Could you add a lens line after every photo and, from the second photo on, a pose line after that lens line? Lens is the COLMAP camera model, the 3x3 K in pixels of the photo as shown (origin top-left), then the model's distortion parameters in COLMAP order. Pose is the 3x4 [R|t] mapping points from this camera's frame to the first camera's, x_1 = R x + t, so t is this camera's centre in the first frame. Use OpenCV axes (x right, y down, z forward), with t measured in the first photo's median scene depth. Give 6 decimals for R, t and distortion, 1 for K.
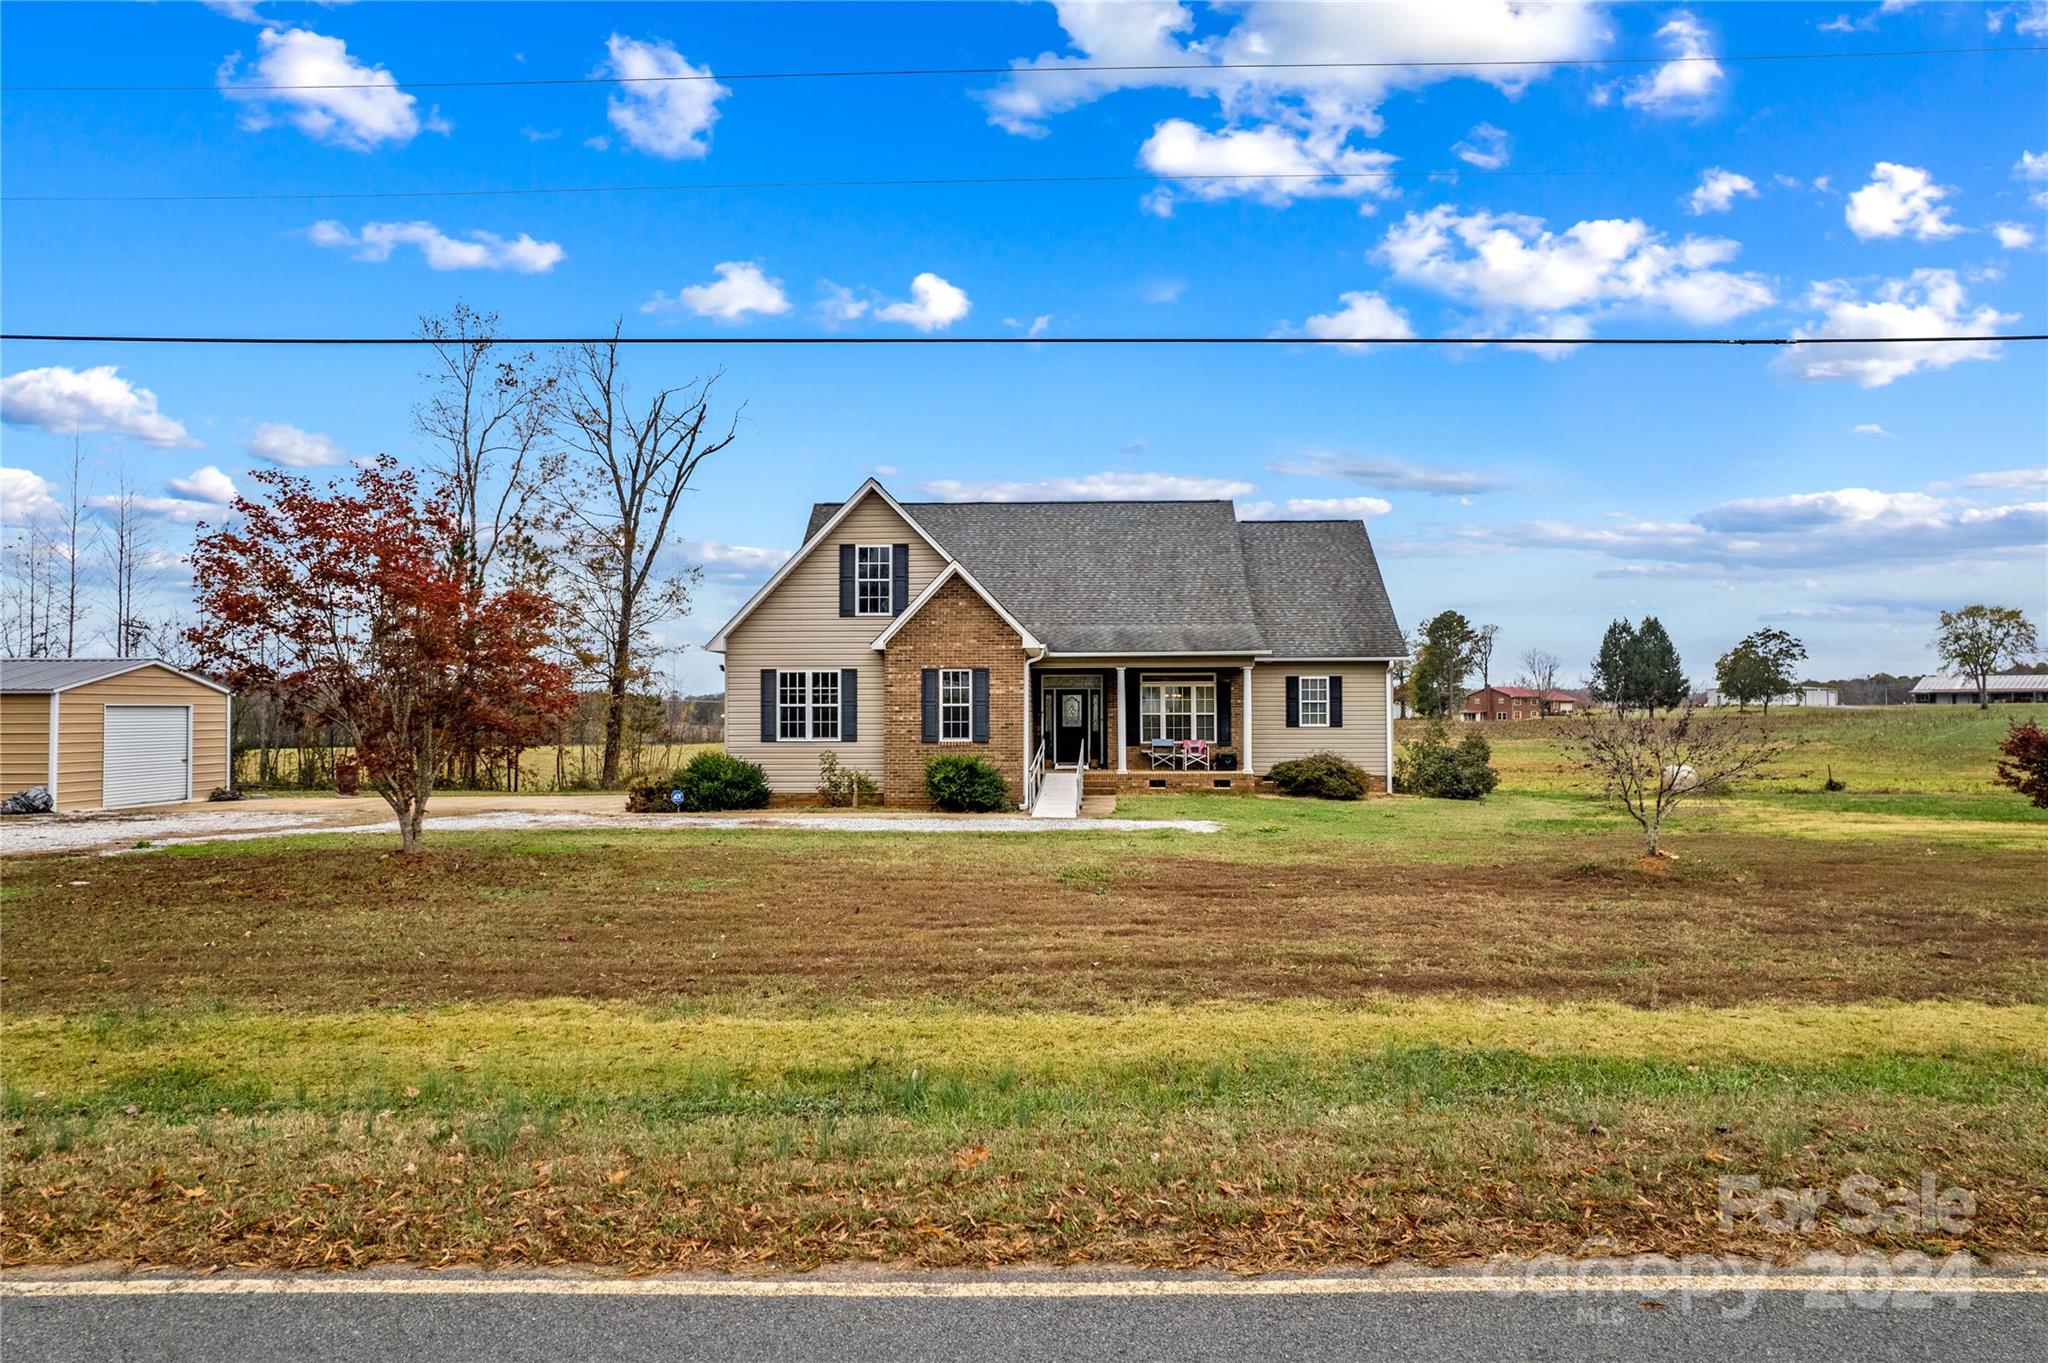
lens RADIAL K [[1292.9, 0, 1011.5], [0, 1292.9, 728.1], [0, 0, 1]] dist [-0.021116, 0.000543]
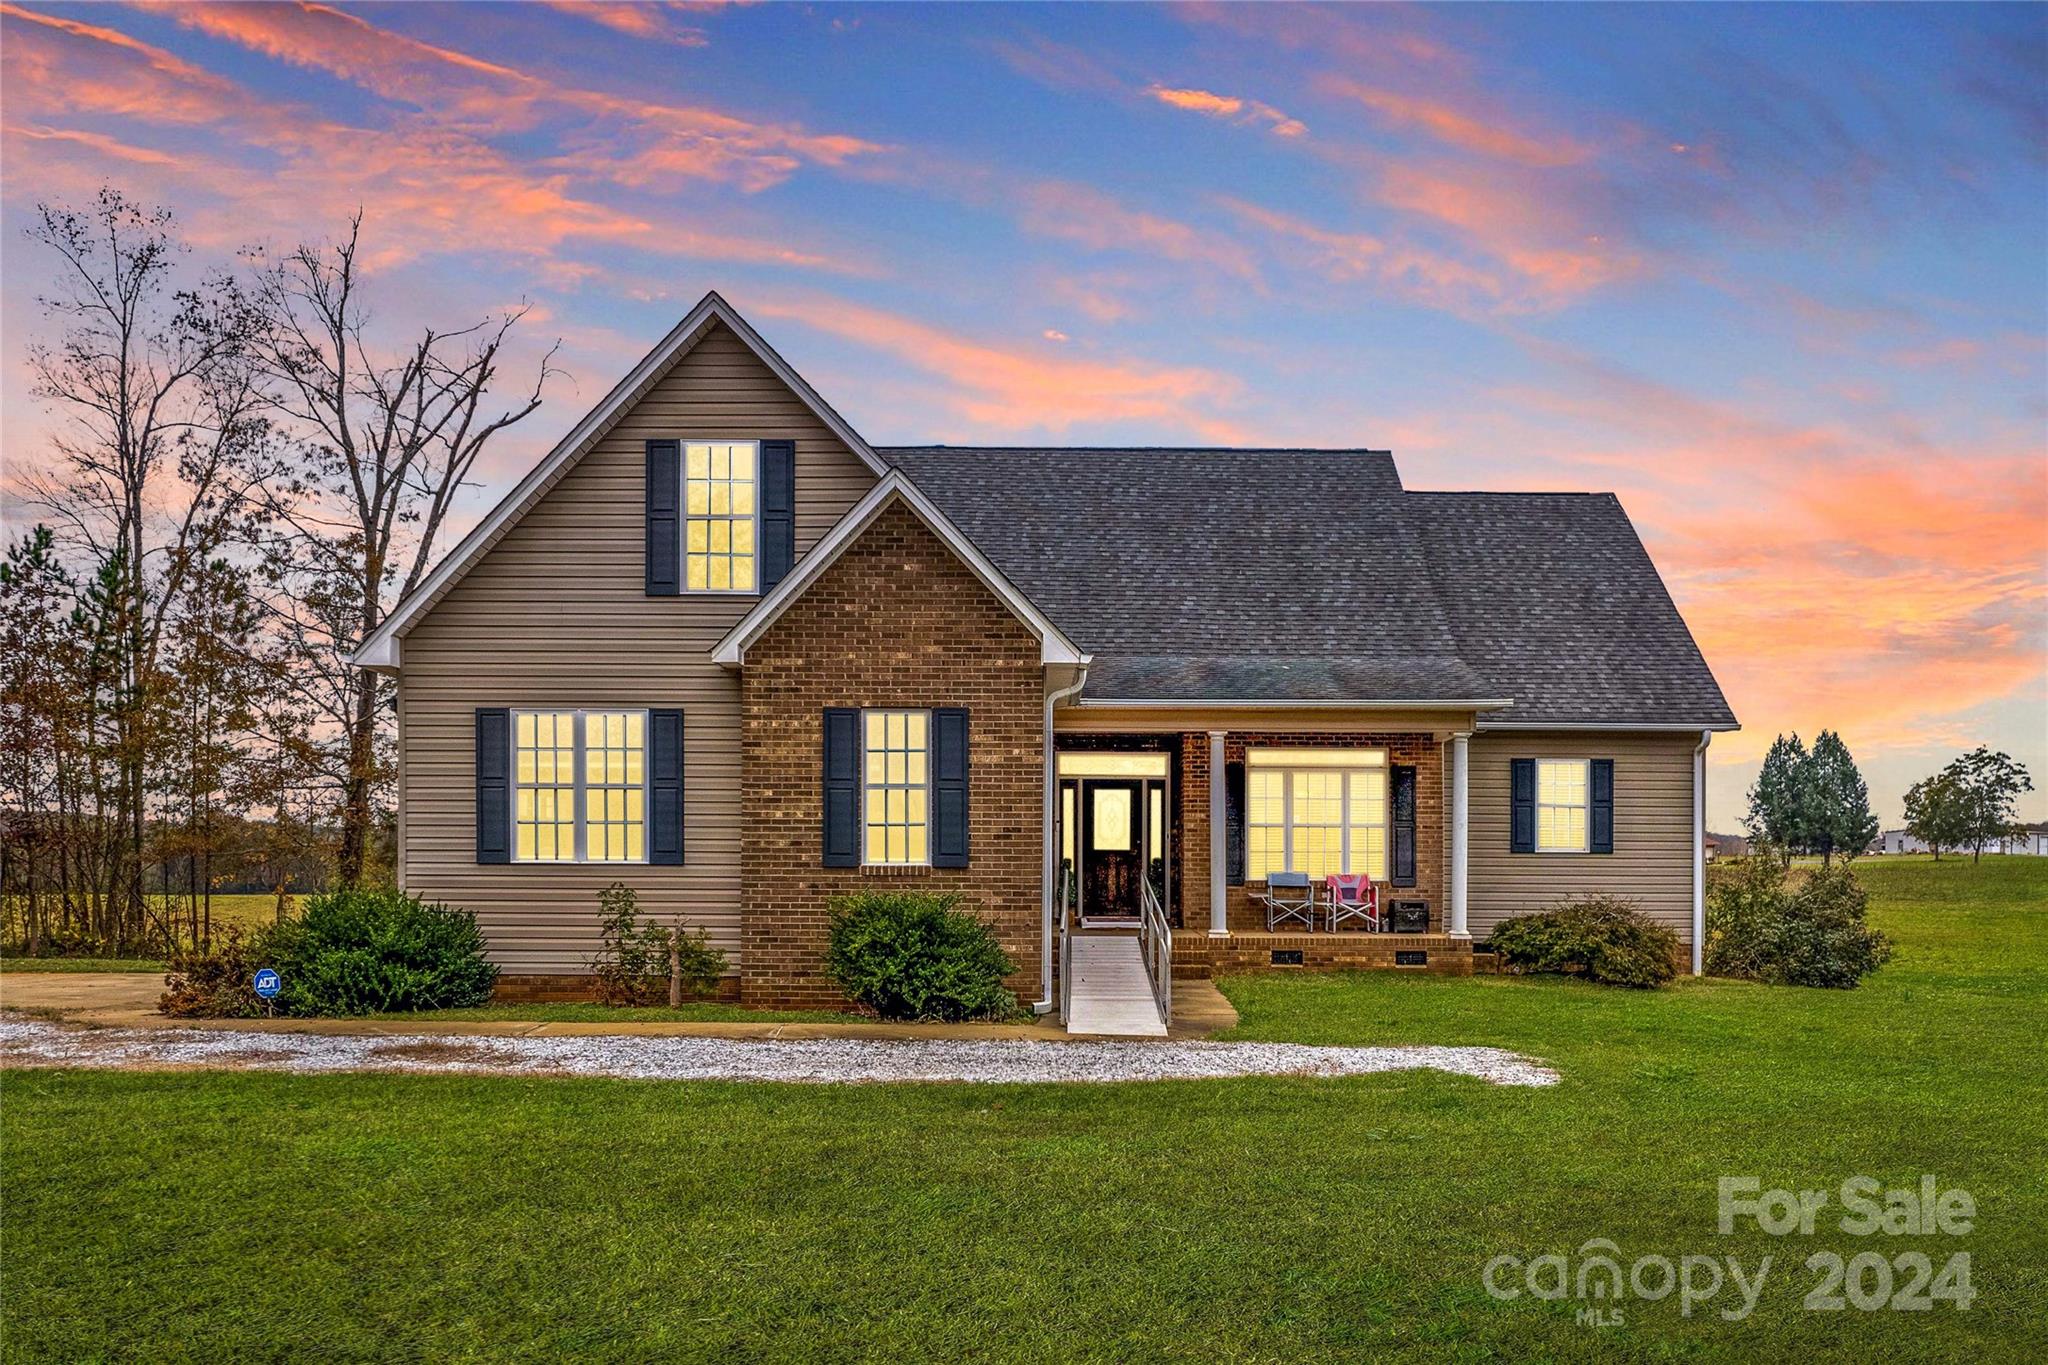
lens RADIAL K [[1681.5, 0, 1033.7], [0, 1681.5, 907.0], [0, 0, 1]] dist [-0.035771, 0.002040]
pose [[0.998994, 0.007034, 0.044292, -0.016508], [-0.007789, 0.999827, 0.016902, 0.011796], [-0.044166, -0.017230, 0.998876, 0.320770]]
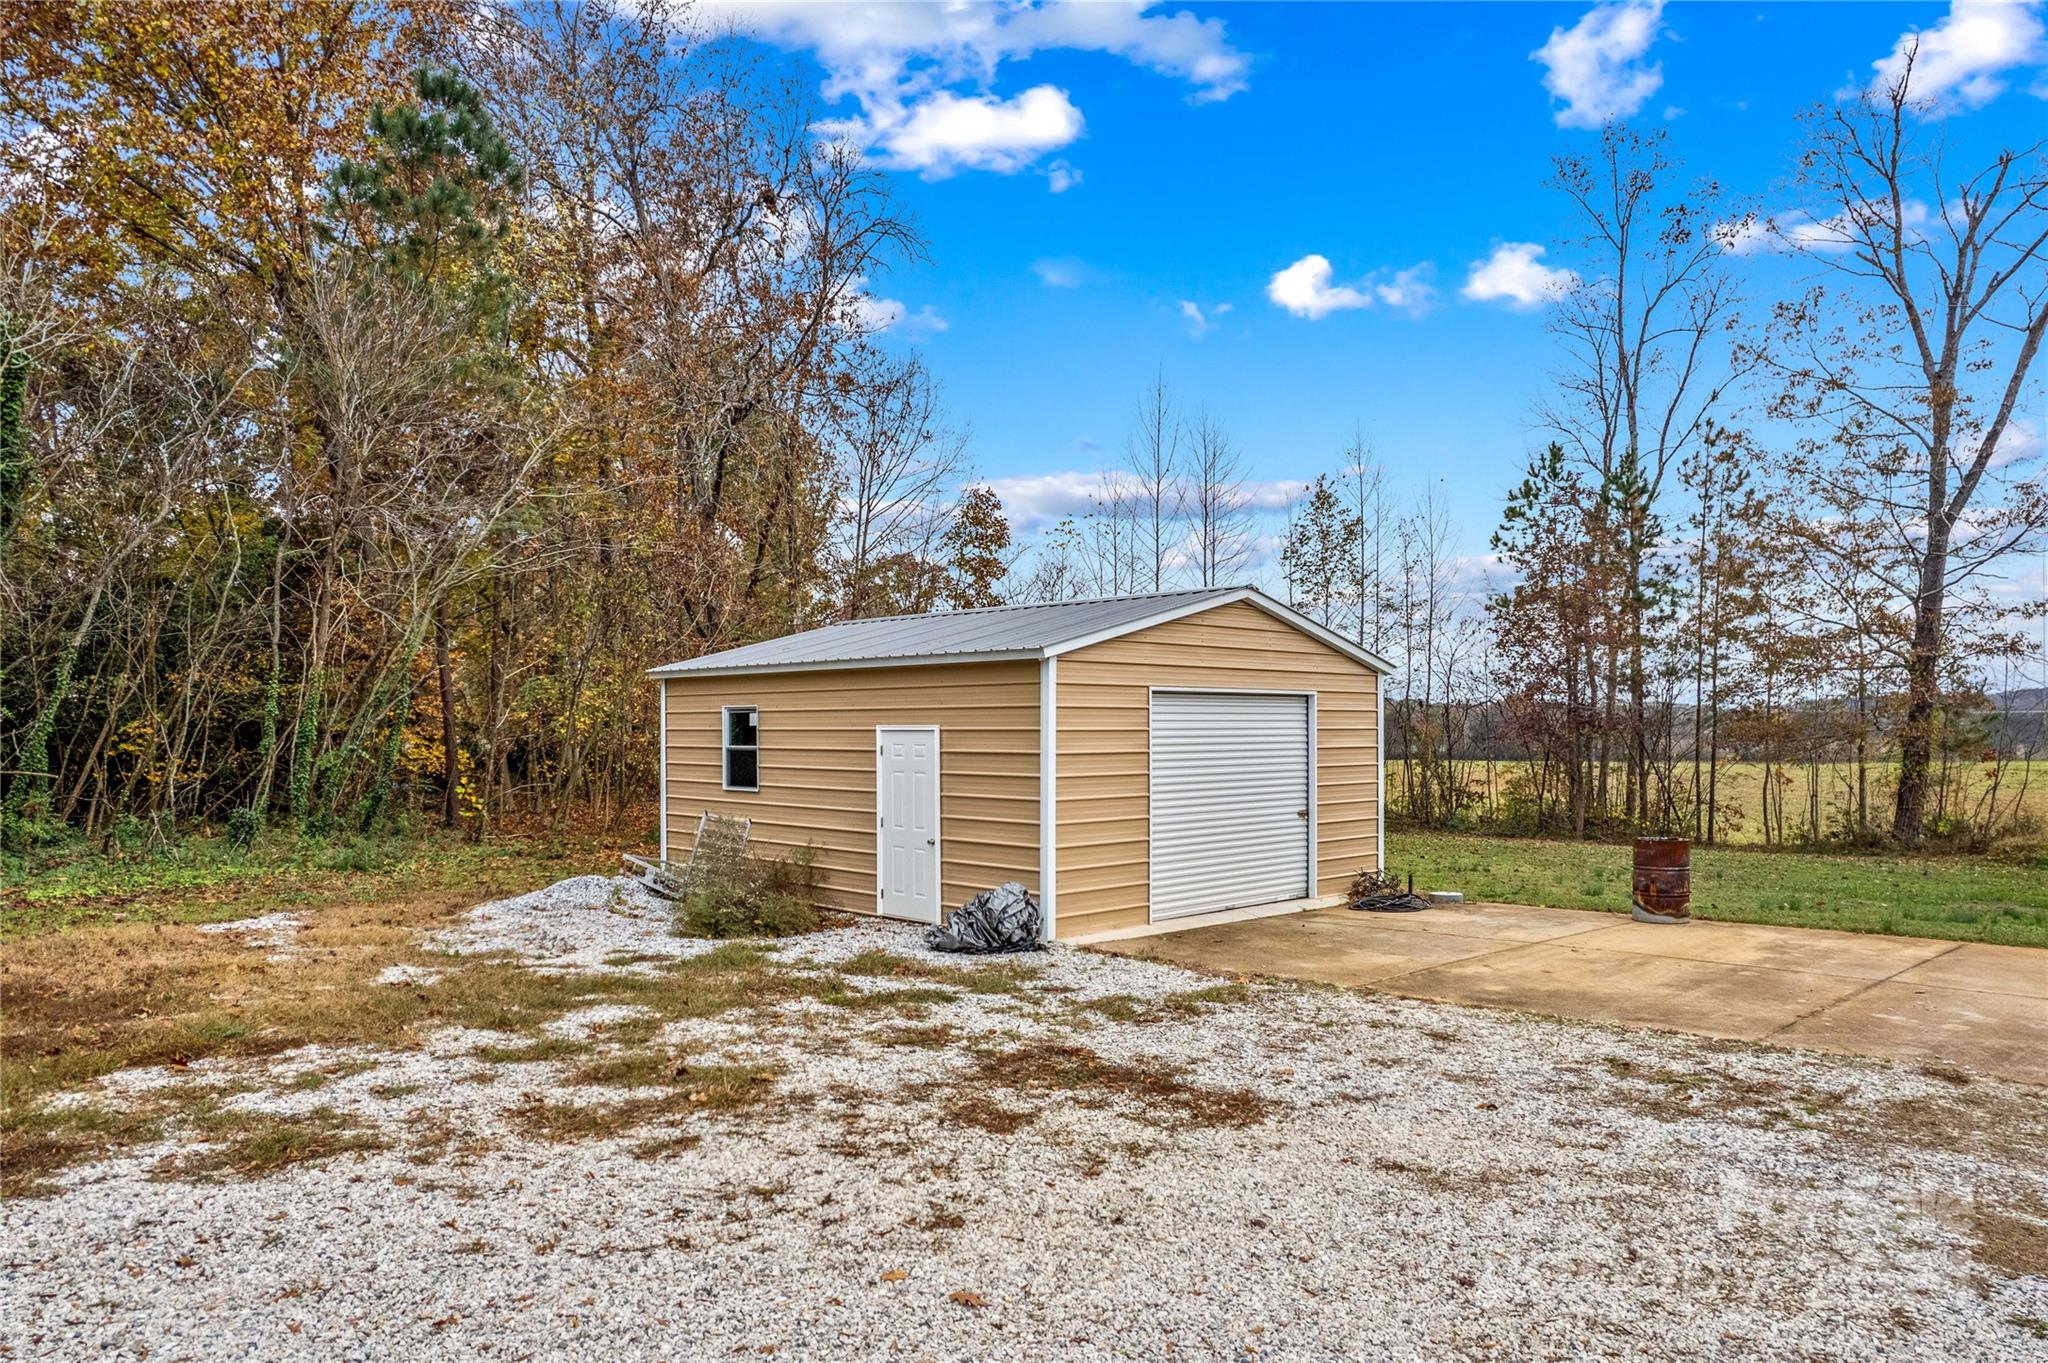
lens RADIAL K [[1329.5, 0, 1013.3], [0, 1329.5, 658.4], [0, 0, 1]] dist [-0.077081, 0.070077]
pose [[0.725959, -0.037596, -0.686710, -0.384874], [-0.006864, 0.998059, -0.061898, -0.000155], [0.687704, 0.049648, 0.724292, 0.570354]]
